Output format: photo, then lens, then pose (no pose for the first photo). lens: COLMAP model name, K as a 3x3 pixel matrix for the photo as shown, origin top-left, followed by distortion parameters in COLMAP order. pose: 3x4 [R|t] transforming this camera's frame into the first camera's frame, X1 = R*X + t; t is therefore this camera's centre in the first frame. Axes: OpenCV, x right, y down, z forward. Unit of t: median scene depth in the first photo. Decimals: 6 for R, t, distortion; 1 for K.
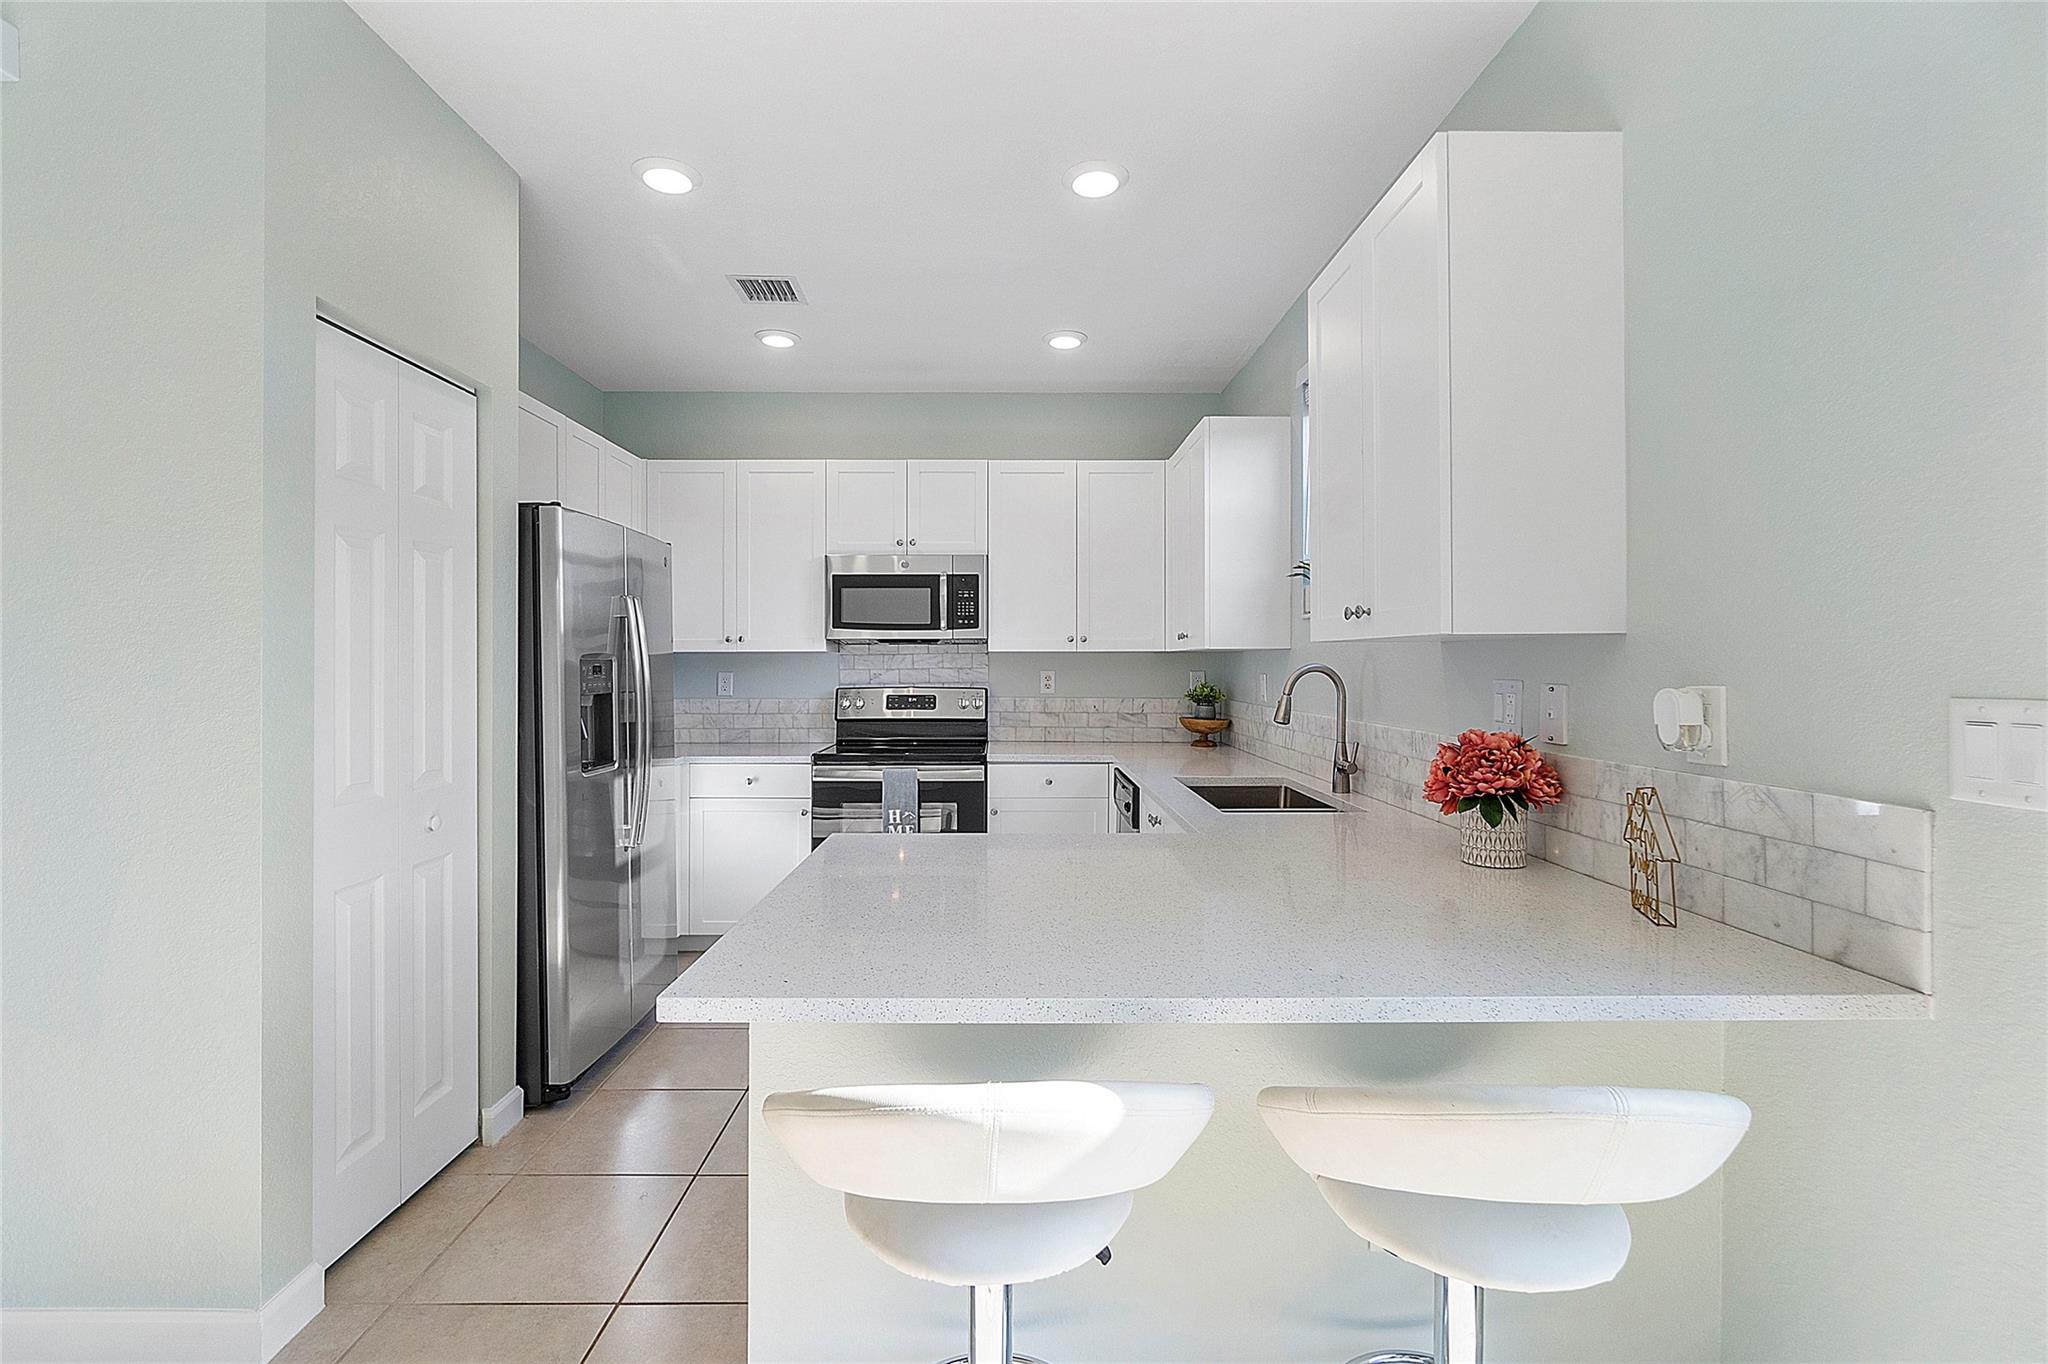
lens RADIAL K [[883.8, 0, 1027.7], [0, 883.8, 656.5], [0, 0, 1]] dist [-0.004623, 0.000097]
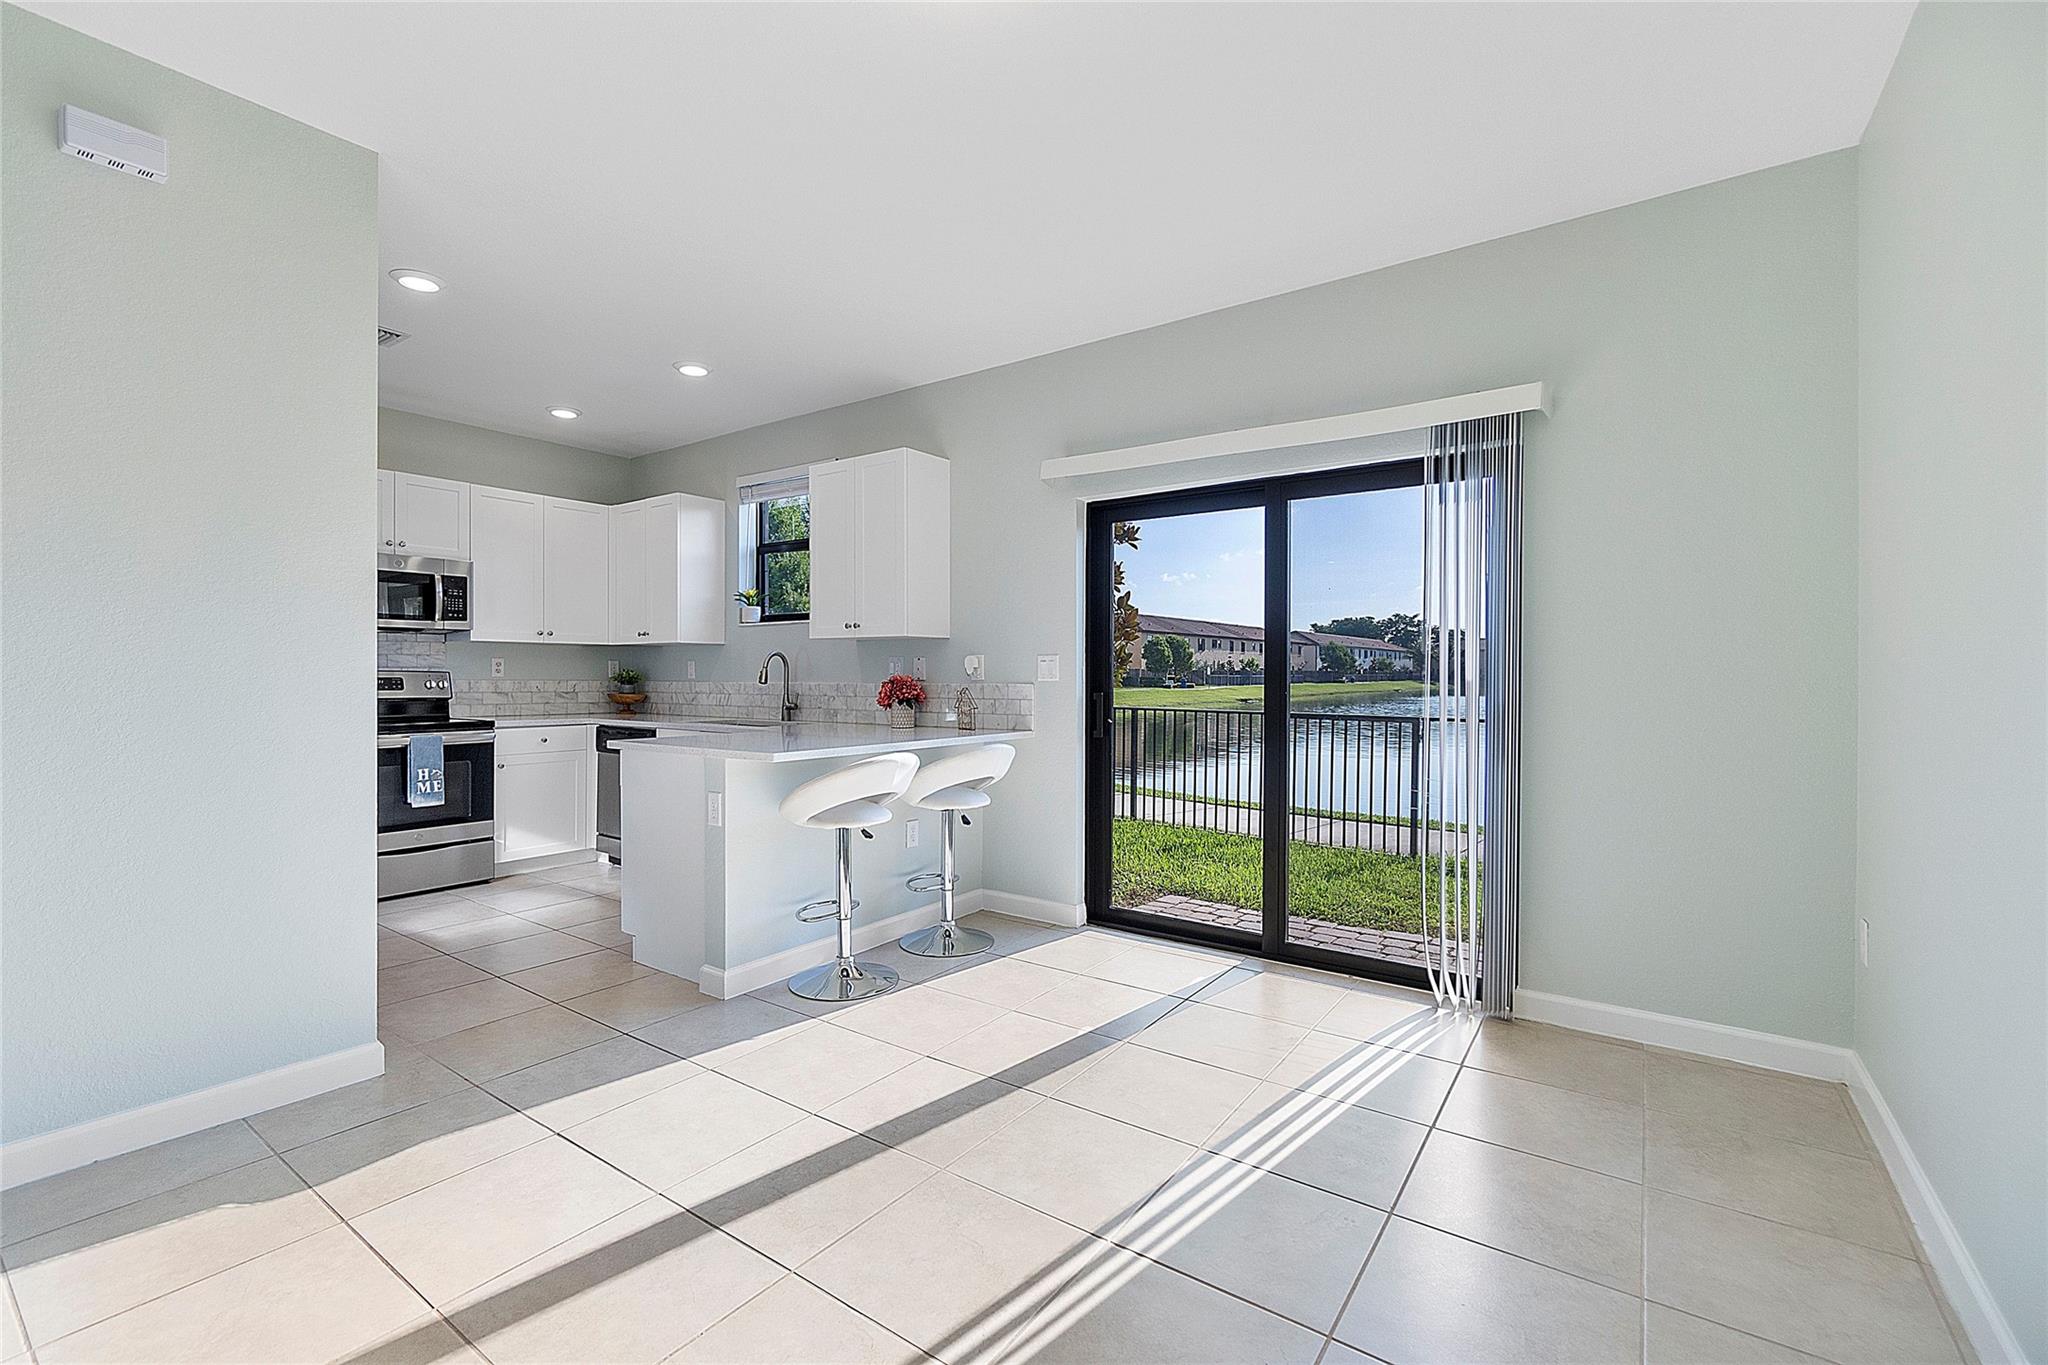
lens RADIAL K [[883.8, 0, 1021.8], [0, 883.8, 677.2], [0, 0, 1]] dist [-0.004623, 0.000097]
pose [[0.605490, -0.001630, 0.795851, -0.565777], [-0.007998, 0.999935, 0.008134, 0.029441], [-0.795813, -0.011290, 0.605438, -0.355076]]
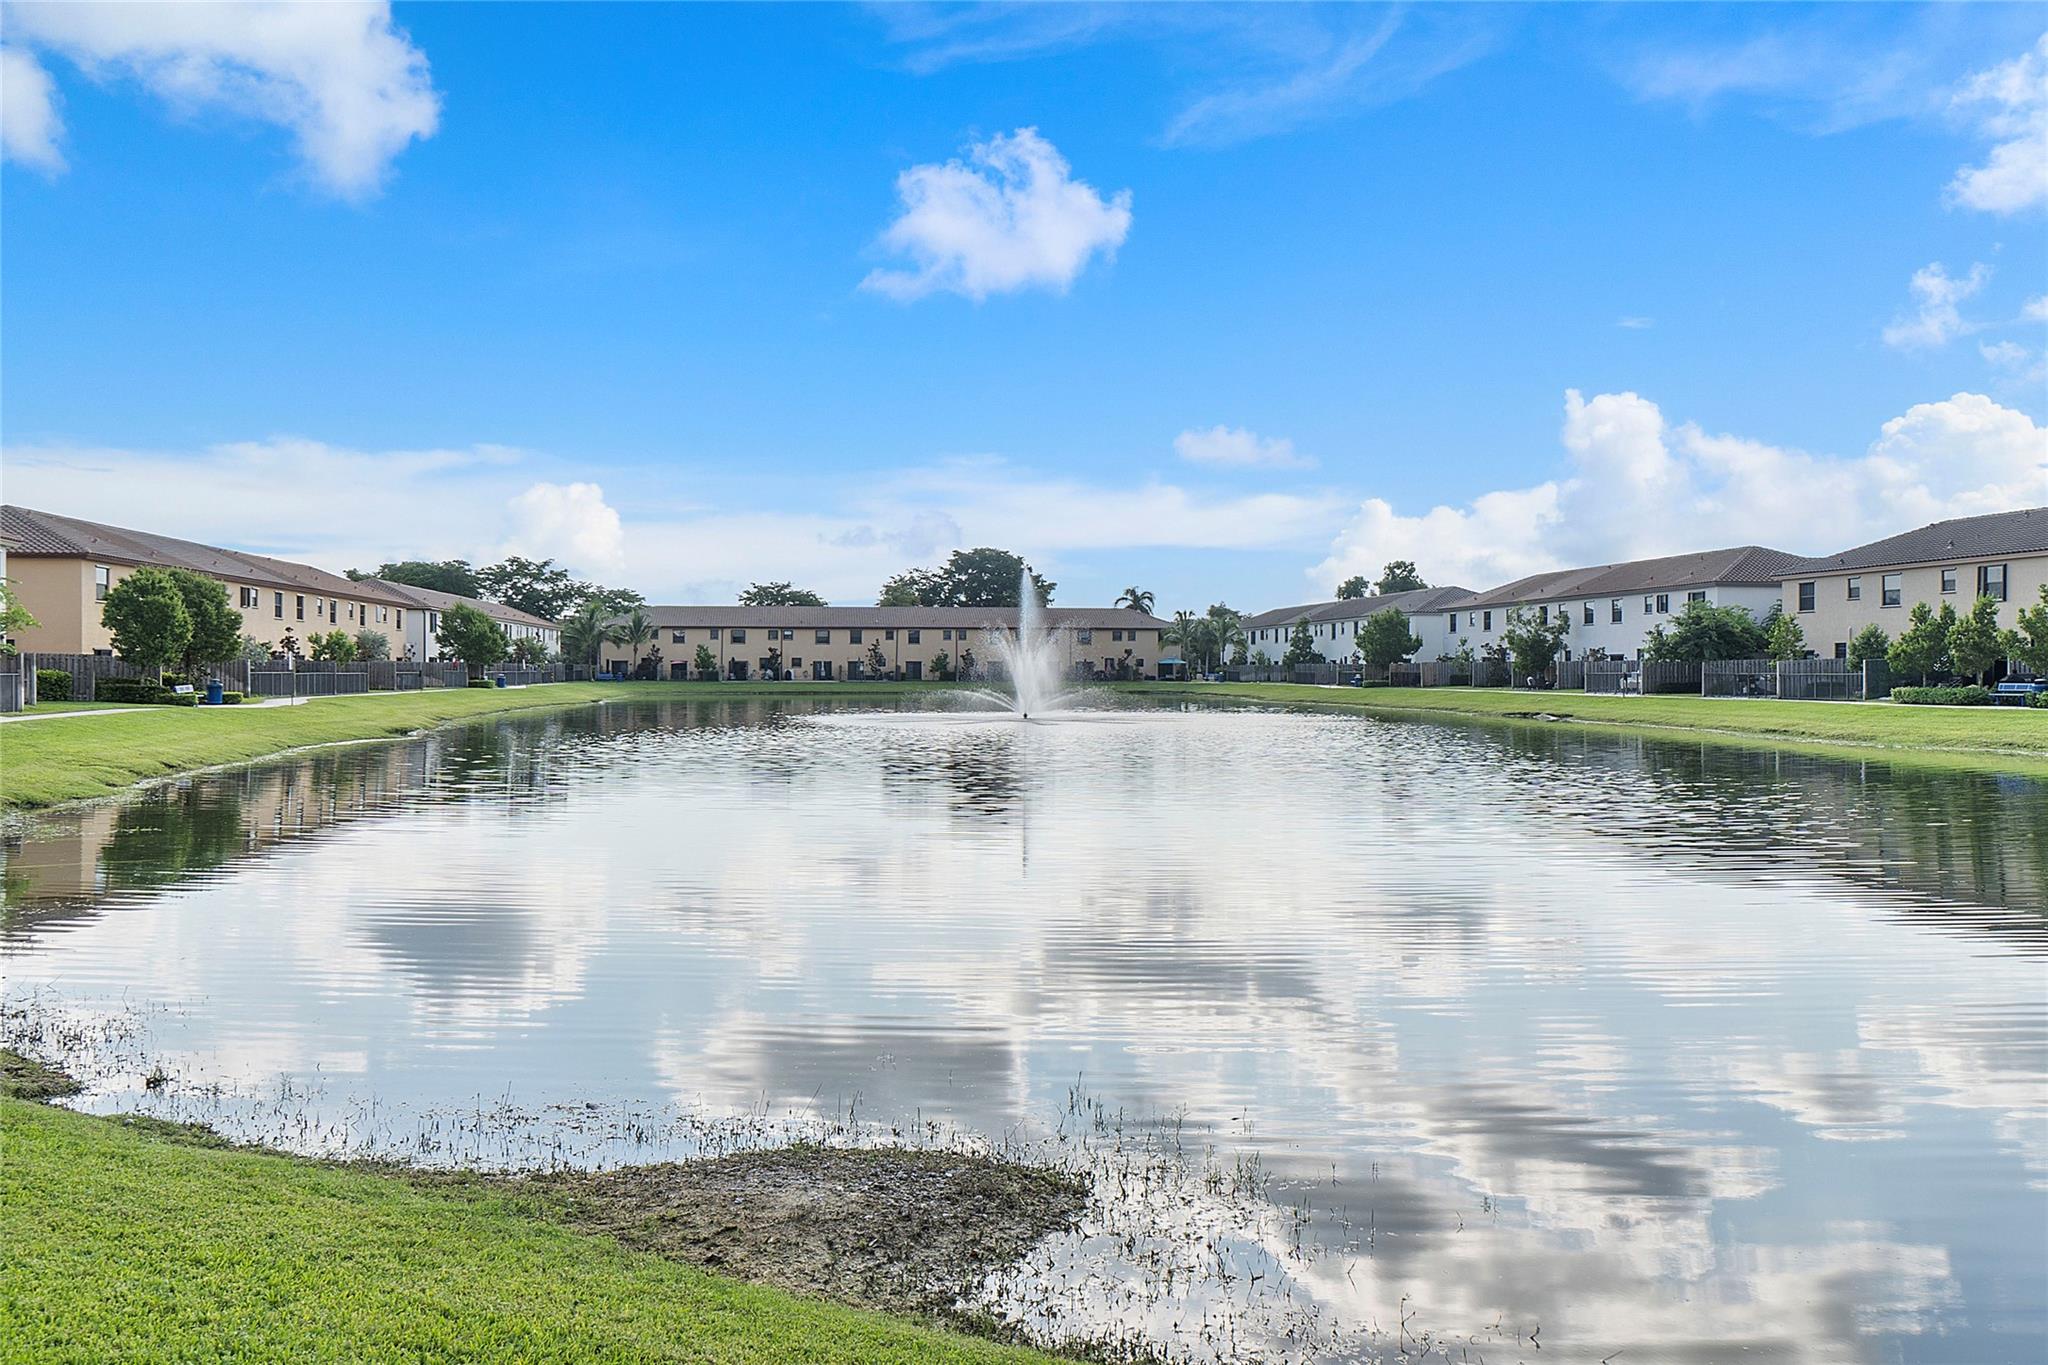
lens RADIAL K [[1597.6, 0, 1027.4], [0, 1597.6, 678.4], [0, 0, 1]] dist [-0.009402, -0.004032]
pose [[-0.110191, -0.004204, 0.993902, 3.164966], [-0.007335, 0.999967, 0.003416, 0.085610], [-0.993883, -0.006914, -0.110218, 3.803509]]
